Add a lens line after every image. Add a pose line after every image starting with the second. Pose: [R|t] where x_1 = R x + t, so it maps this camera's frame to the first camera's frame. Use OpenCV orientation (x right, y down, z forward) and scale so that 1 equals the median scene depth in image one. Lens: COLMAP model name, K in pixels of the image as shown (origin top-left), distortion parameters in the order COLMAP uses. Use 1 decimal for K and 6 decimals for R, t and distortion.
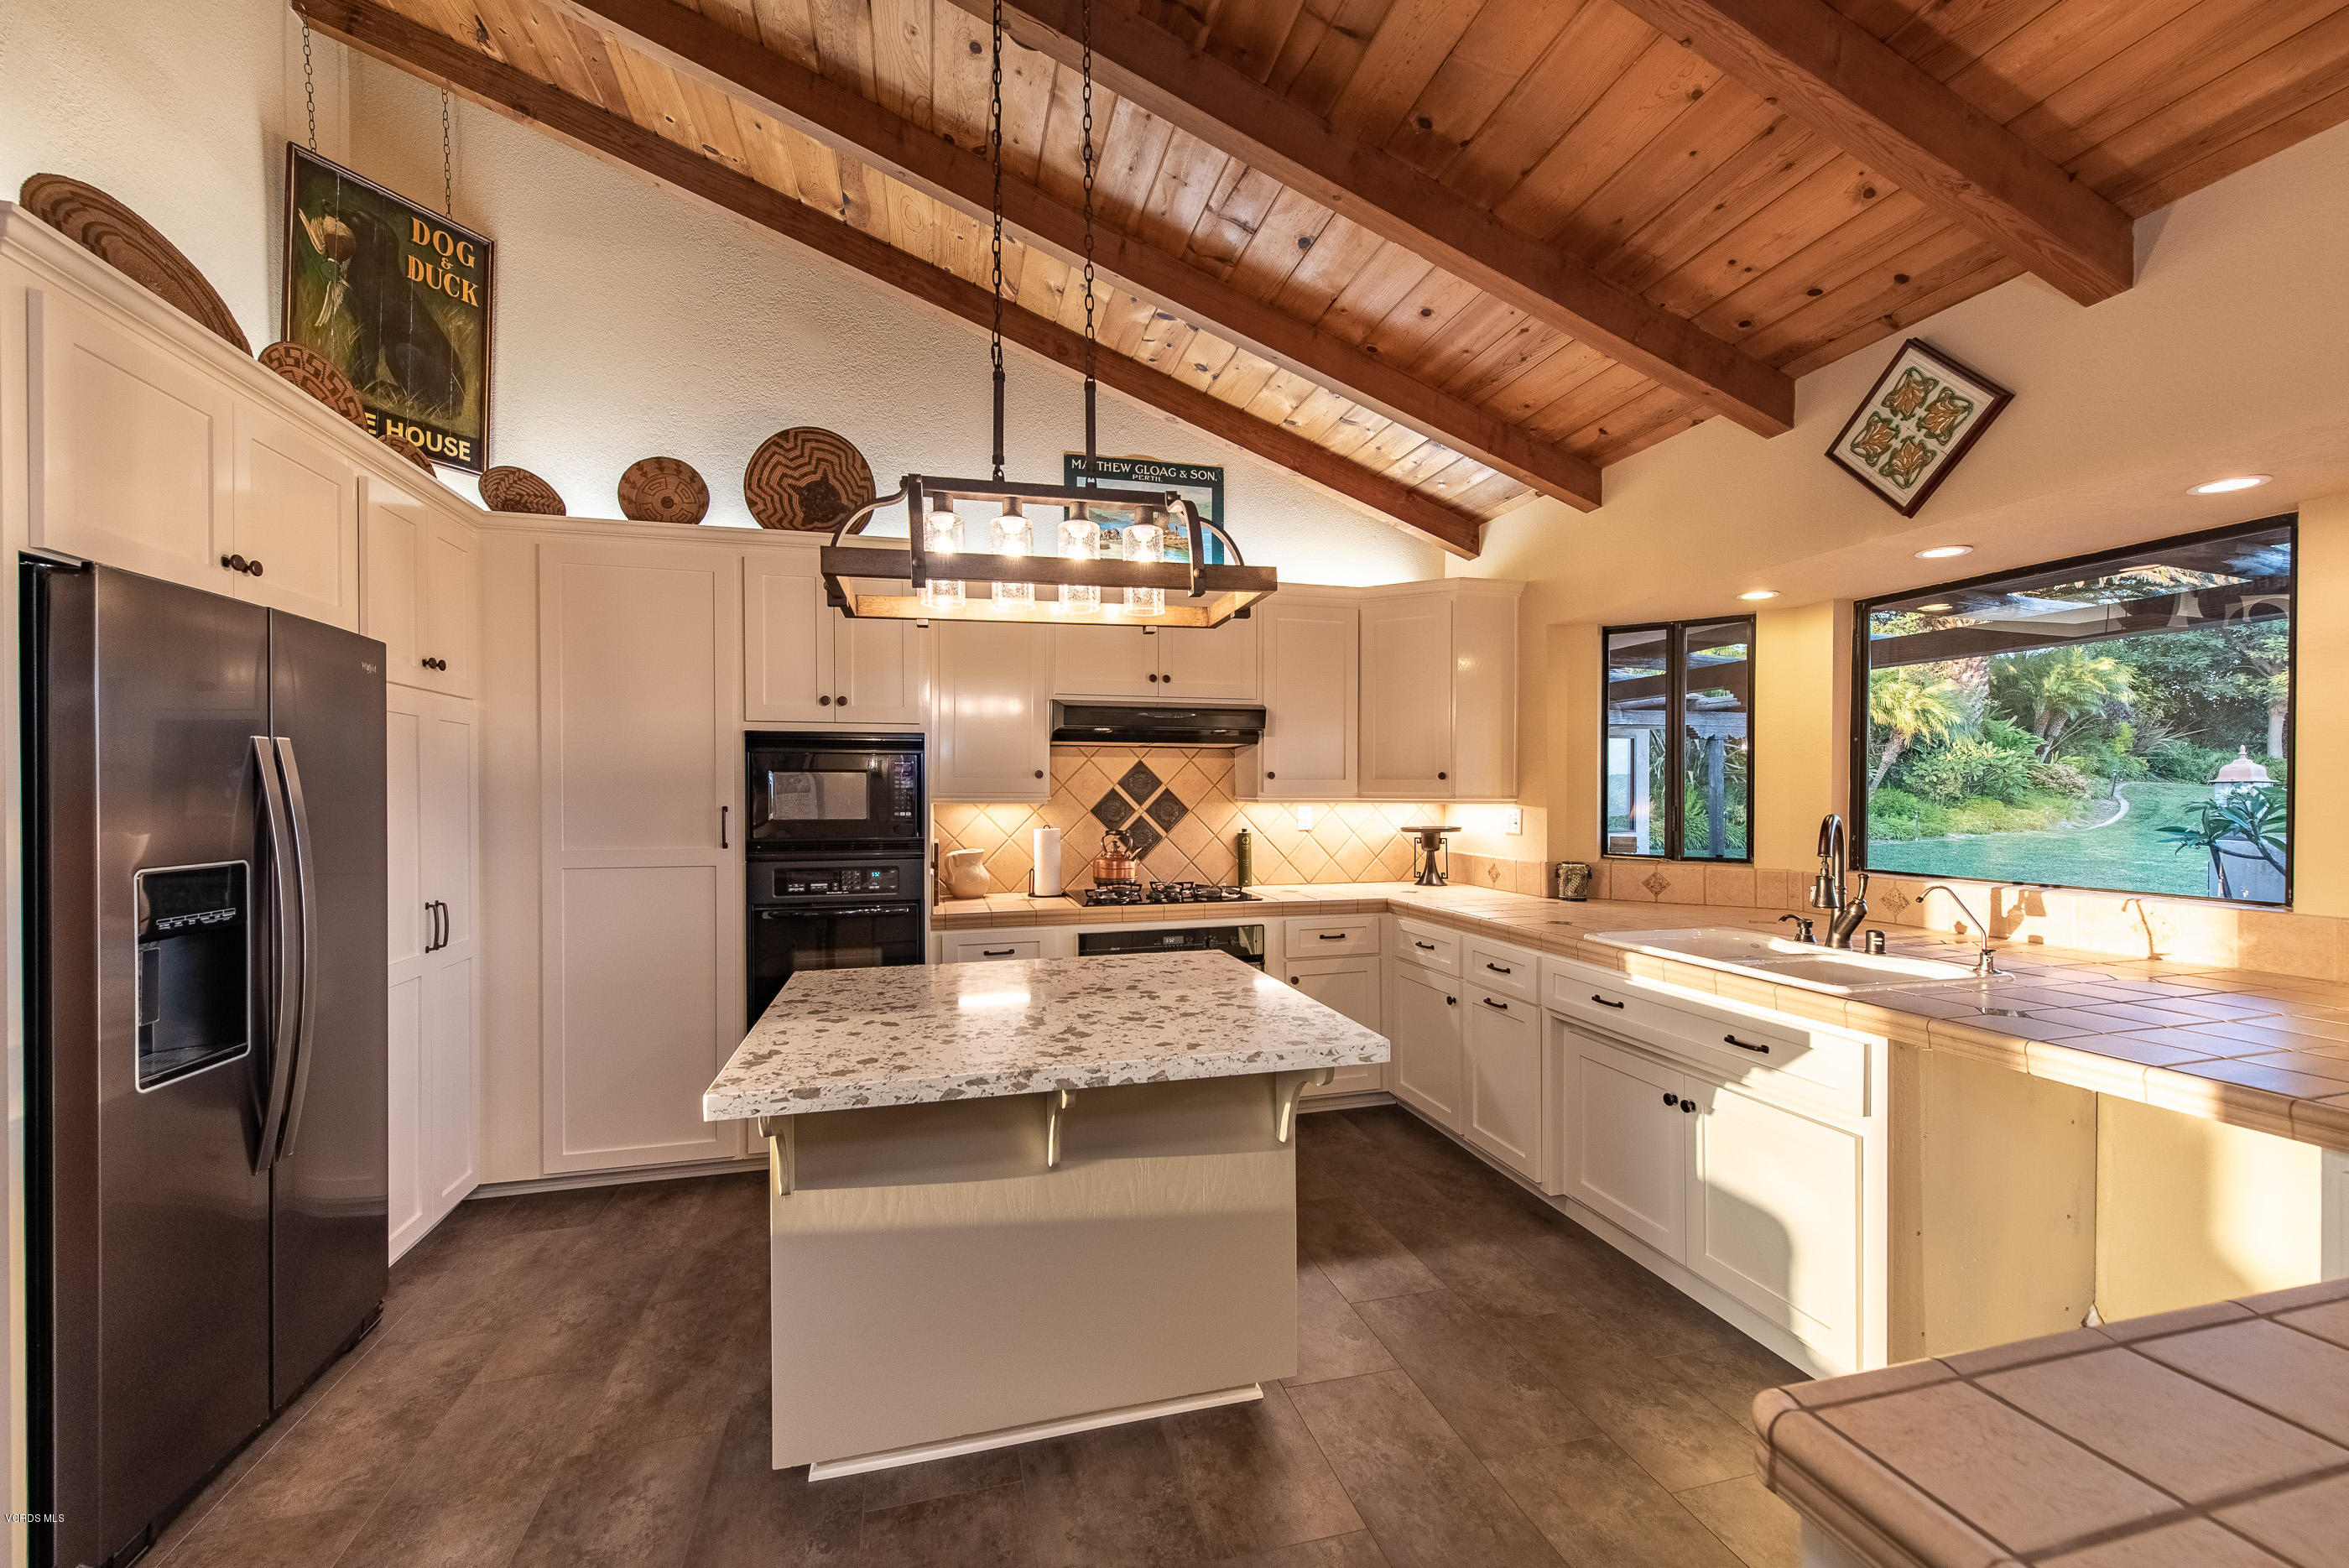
lens RADIAL K [[943.8, 0, 1181.1], [0, 943.8, 791.4], [0, 0, 1]] dist [0.019154, -0.007747]
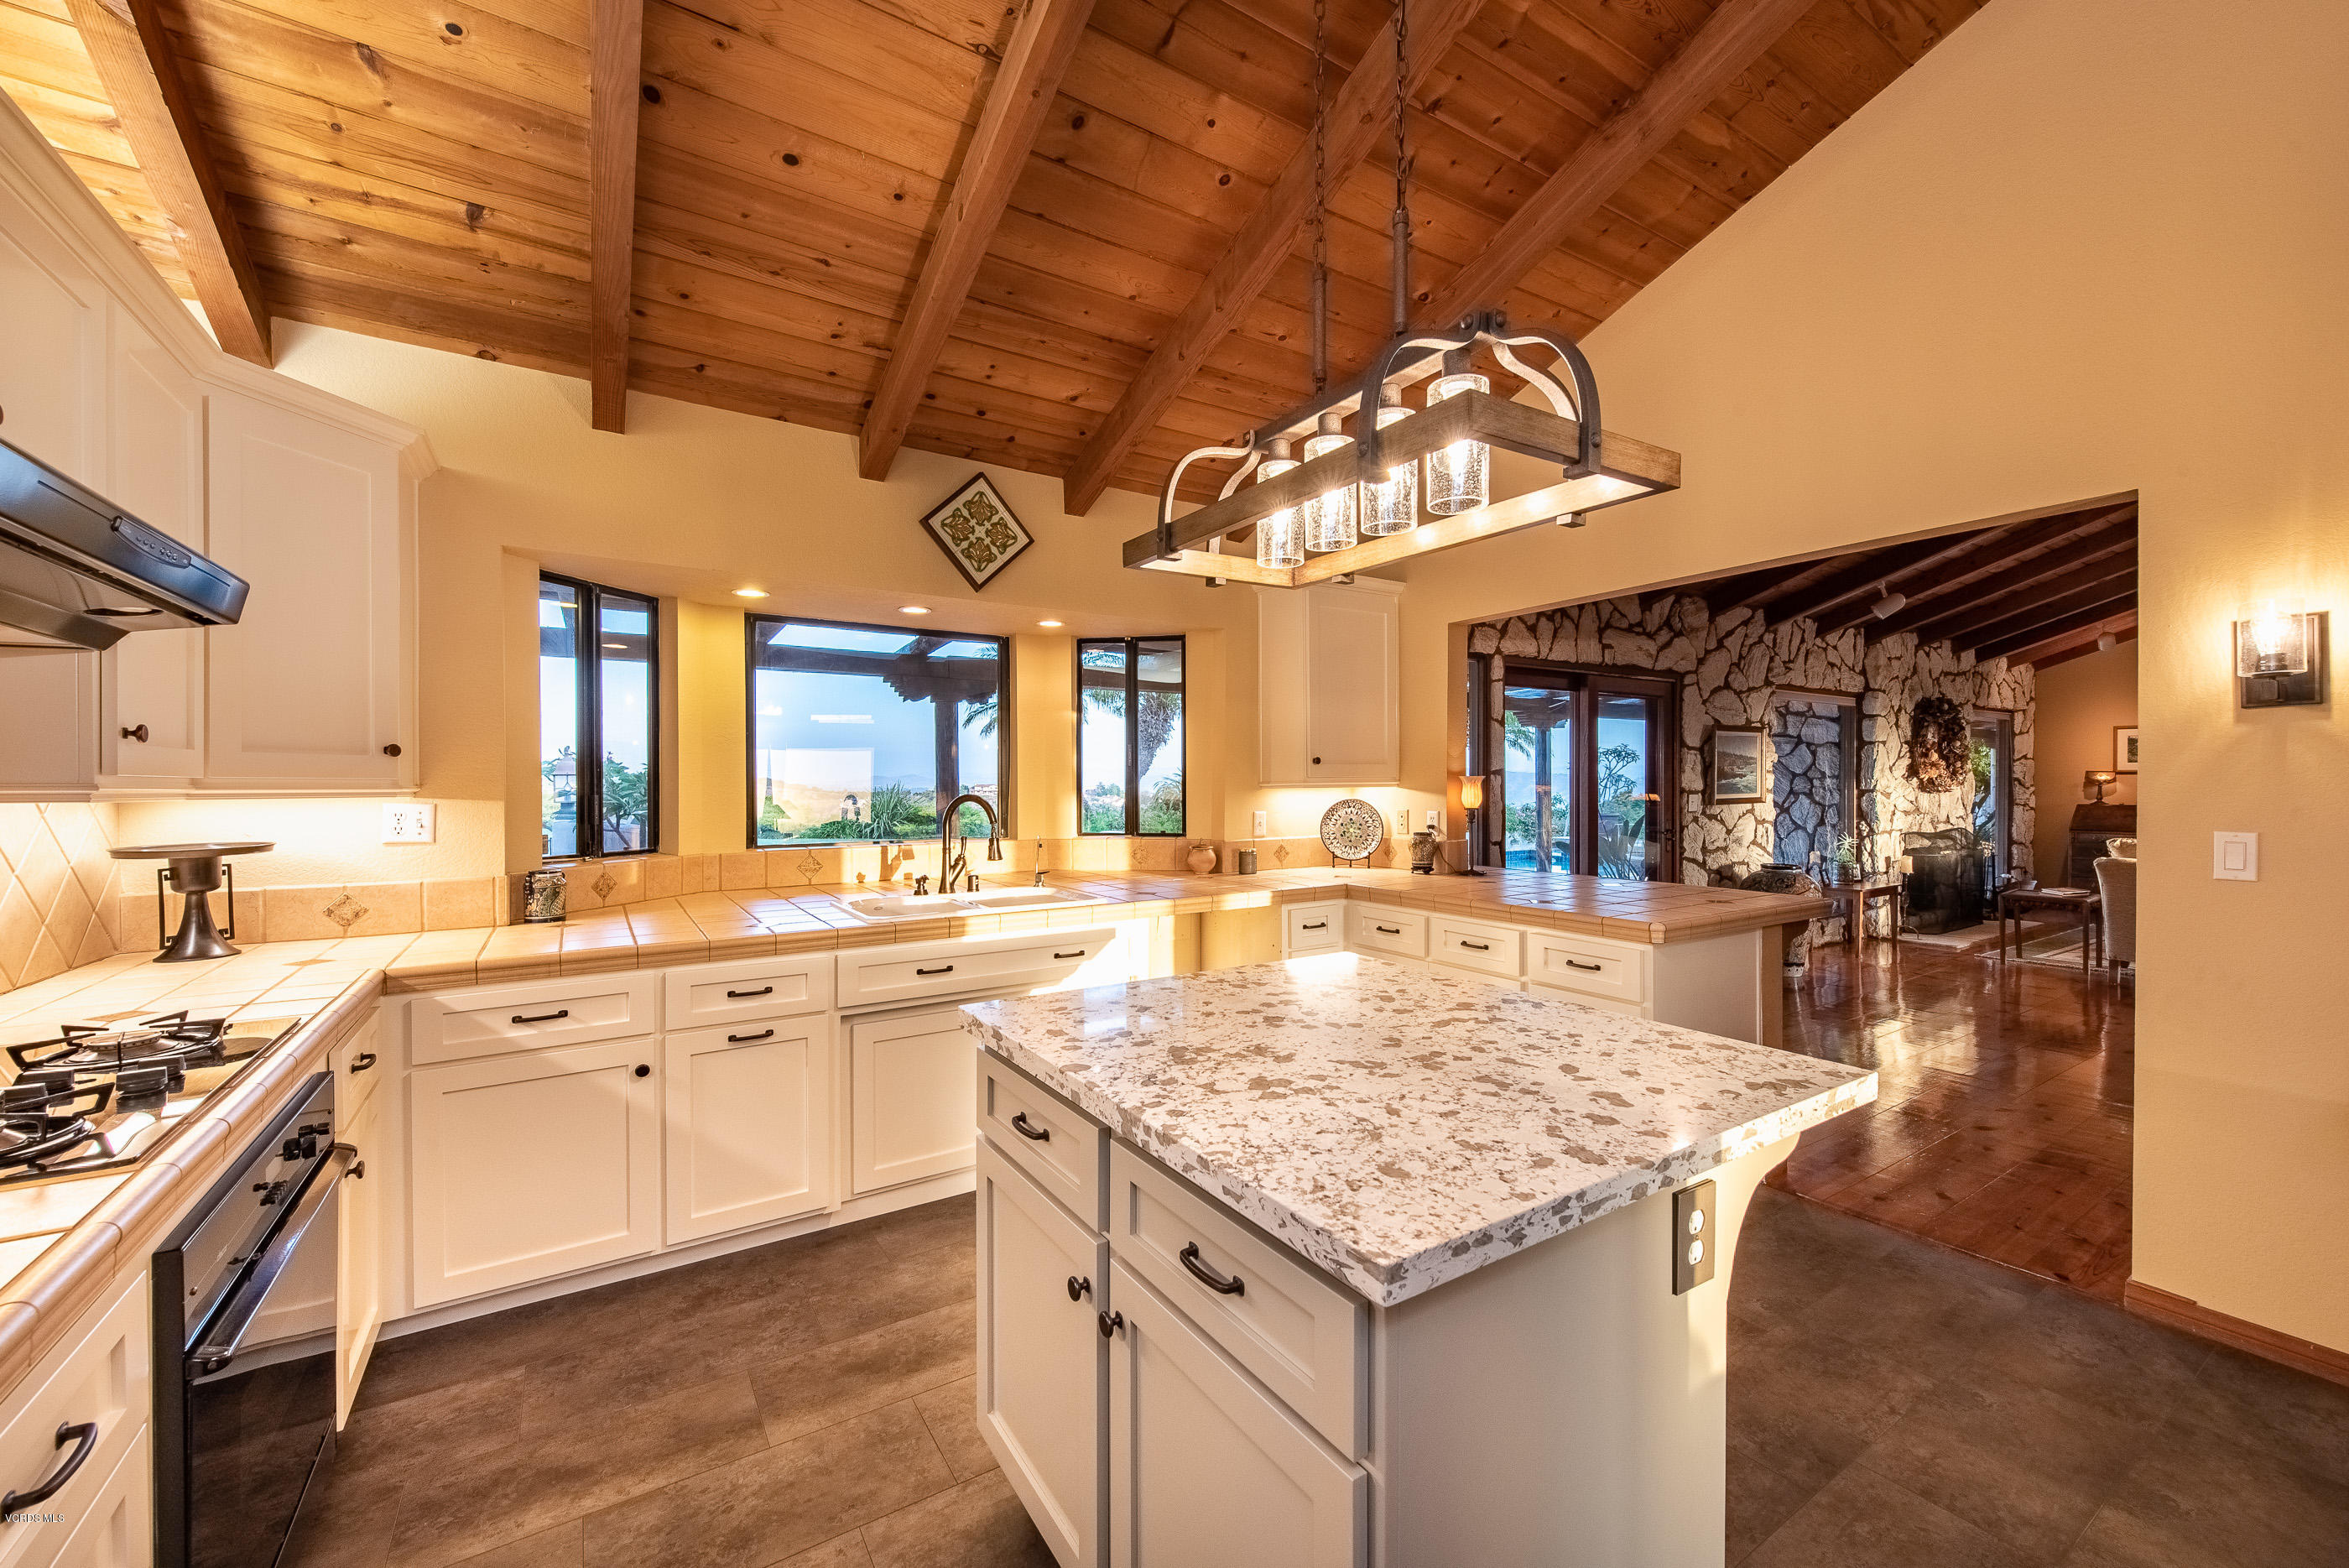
lens RADIAL K [[925.1, 0, 1174.5], [0, 925.1, 784.0], [0, 0, 1]] dist [0.019318, -0.007079]
pose [[-0.306561, 0.000227, 0.951851, -0.697630], [0.004430, 0.999989, 0.001188, 0.009813], [-0.951841, 0.004581, -0.306559, 1.155569]]
